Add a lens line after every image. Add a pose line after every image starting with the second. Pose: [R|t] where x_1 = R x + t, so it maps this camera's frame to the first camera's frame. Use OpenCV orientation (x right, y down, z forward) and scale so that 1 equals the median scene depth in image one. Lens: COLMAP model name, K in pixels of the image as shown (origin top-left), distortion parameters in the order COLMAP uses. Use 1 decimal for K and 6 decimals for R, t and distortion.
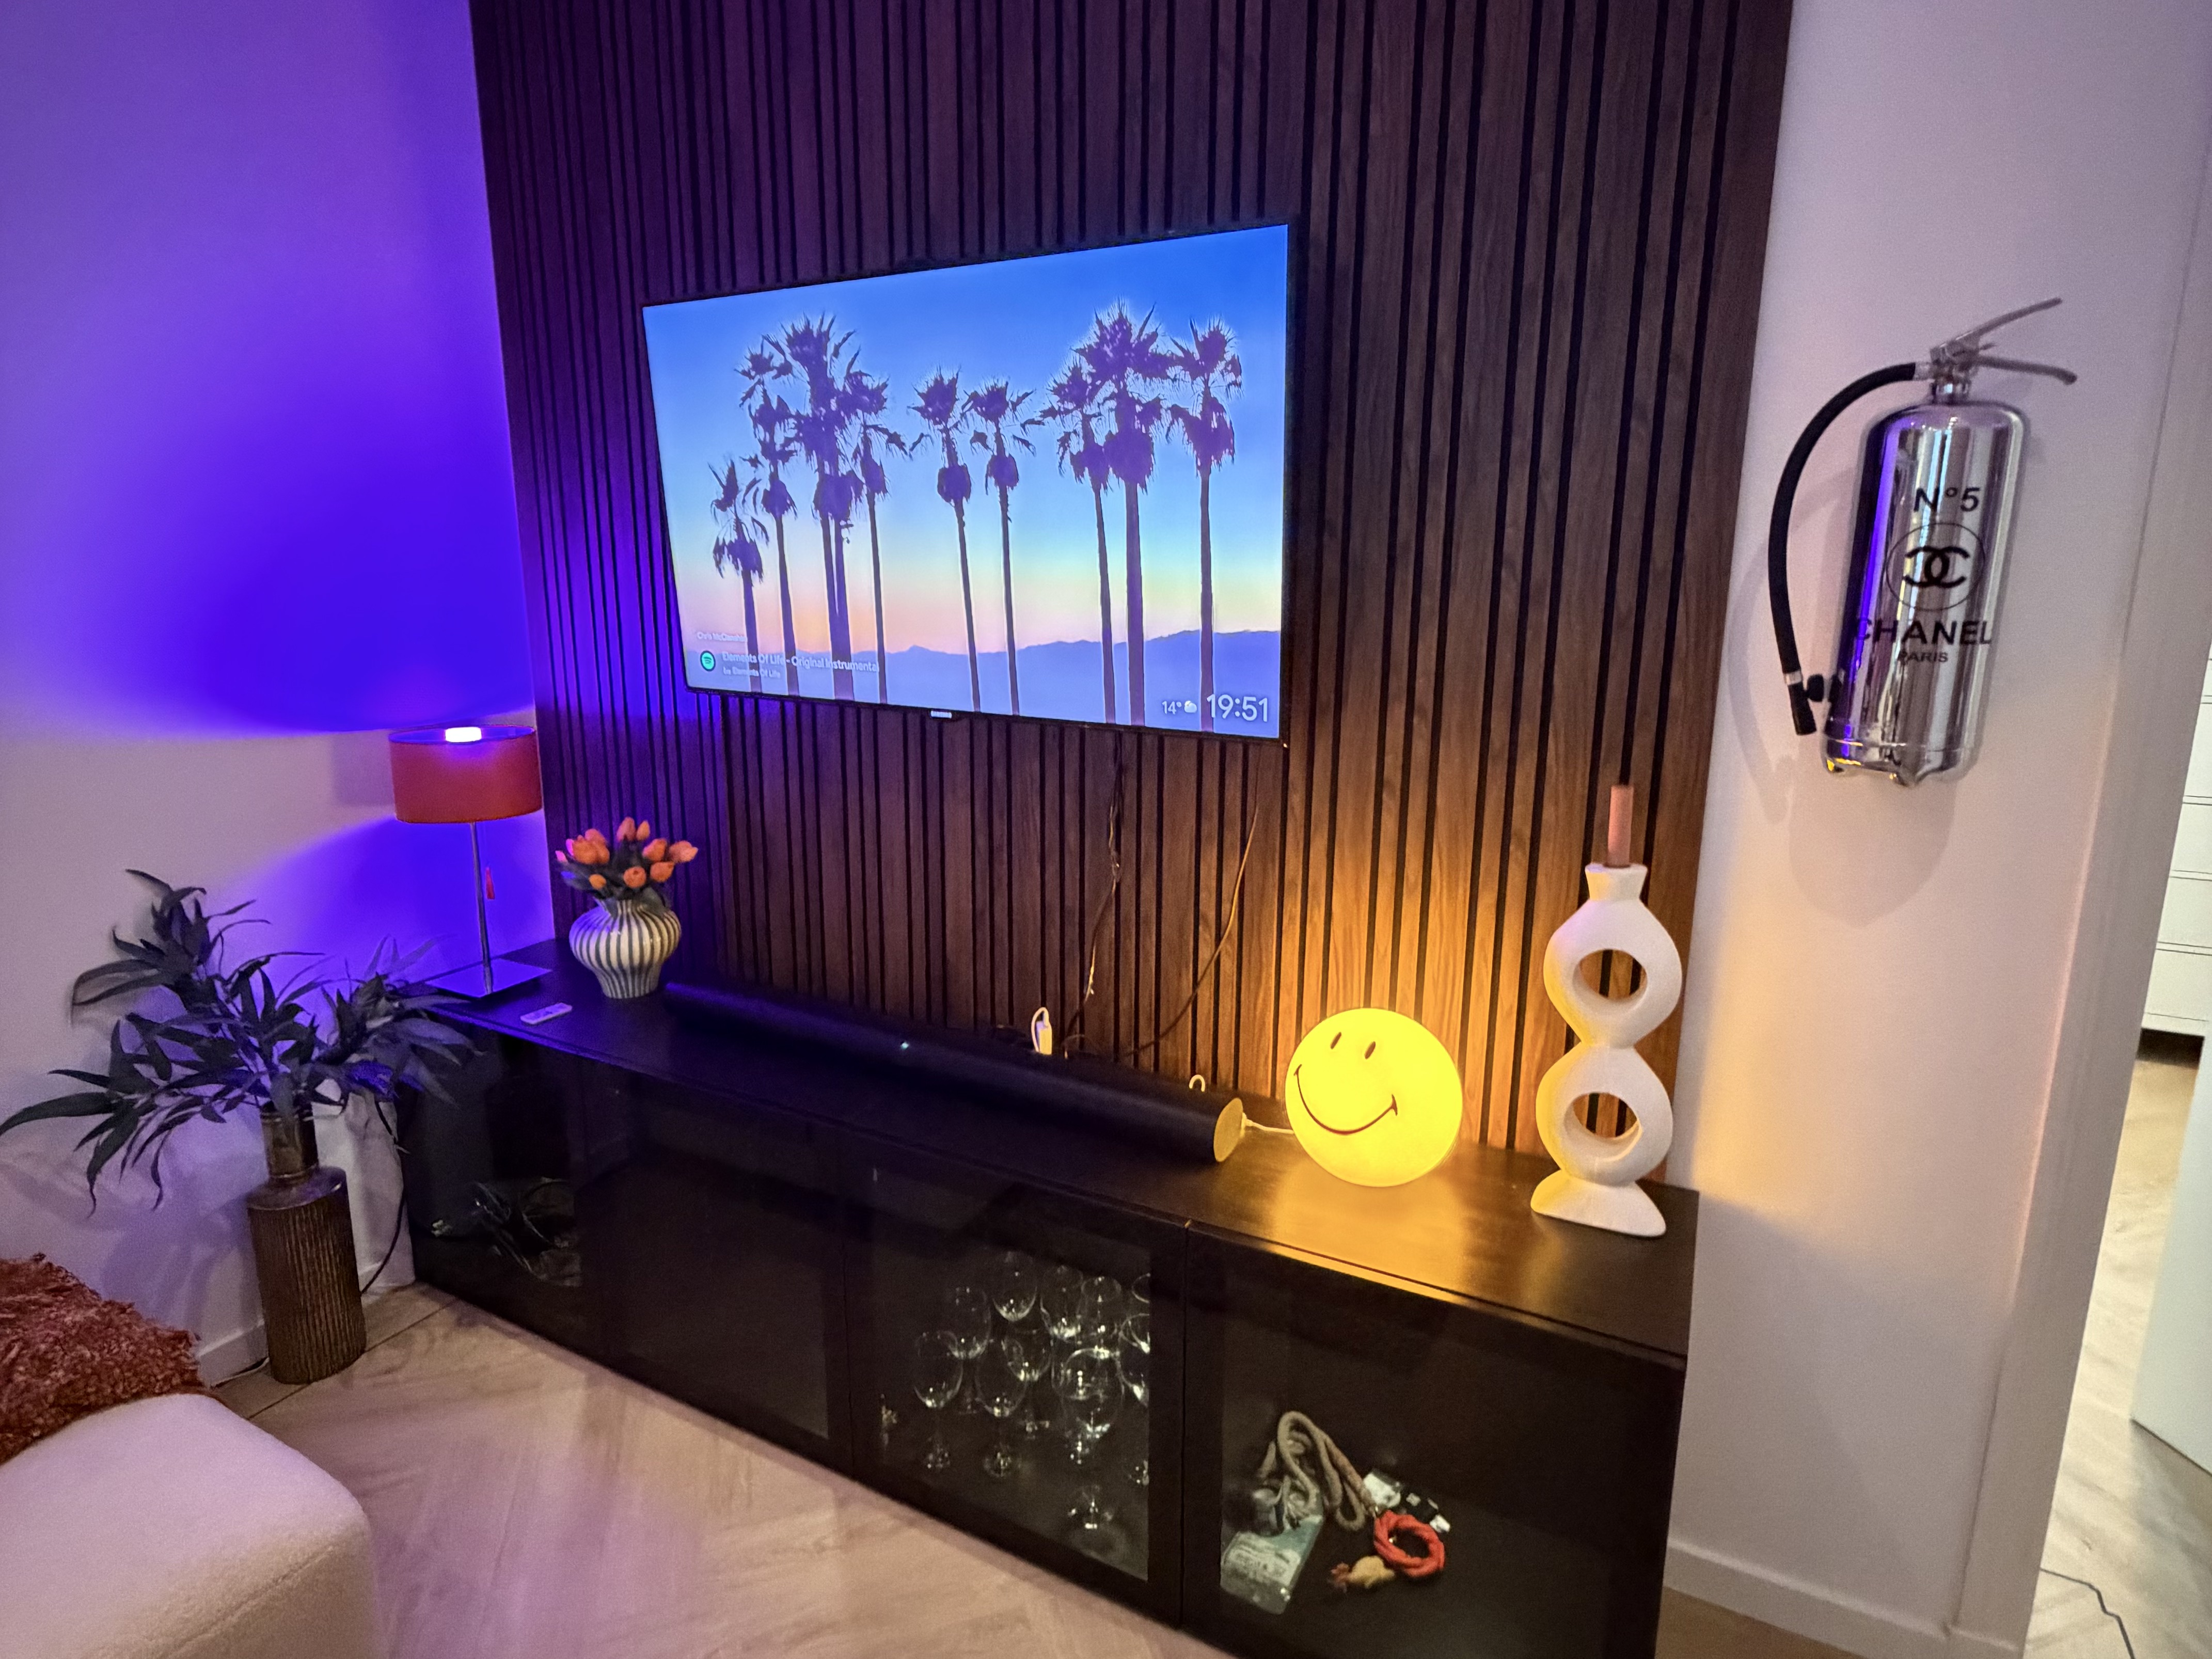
lens RADIAL K [[1176.1, 0, 1103.6], [0, 1176.1, 820.1], [0, 0, 1]] dist [-0.006035, 0.000265]
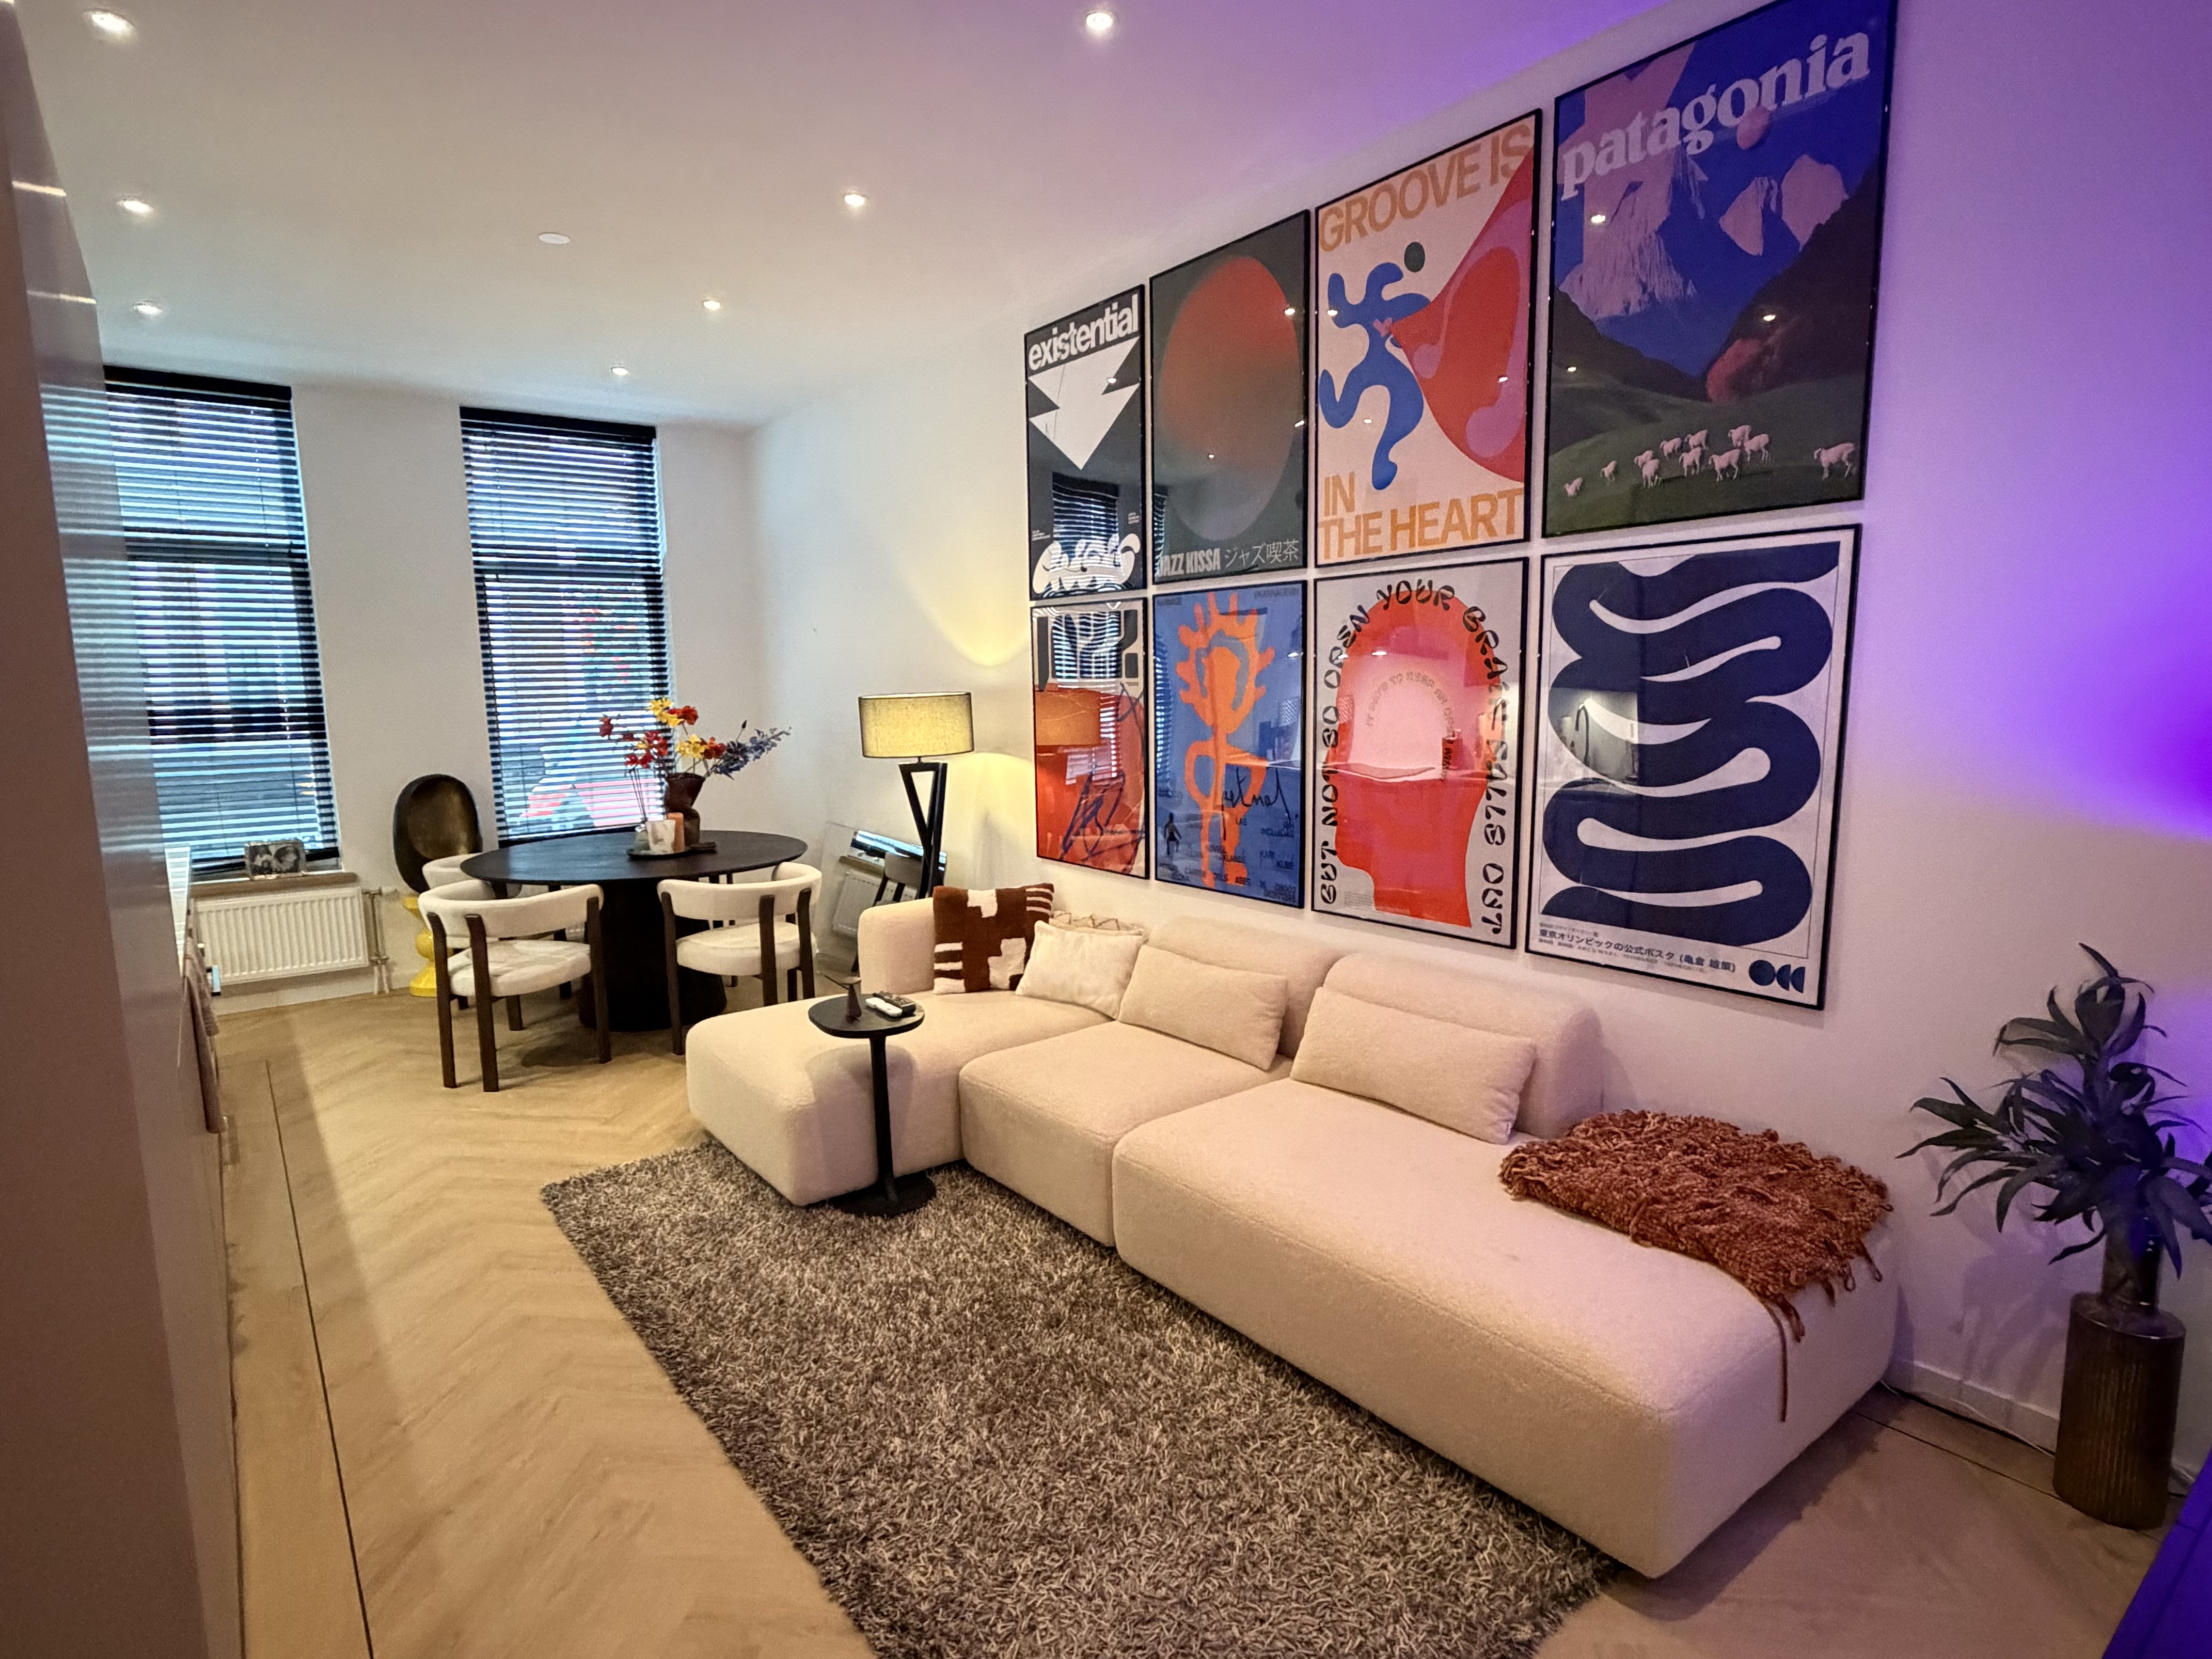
lens RADIAL K [[1176.1, 0, 1104.9], [0, 1176.1, 827.3], [0, 0, 1]] dist [-0.006035, 0.000265]
pose [[-0.411358, 0.131152, -0.901989, 0.646125], [-0.174059, 0.960079, 0.218980, -0.182453], [0.894700, 0.247078, -0.372108, 0.742807]]
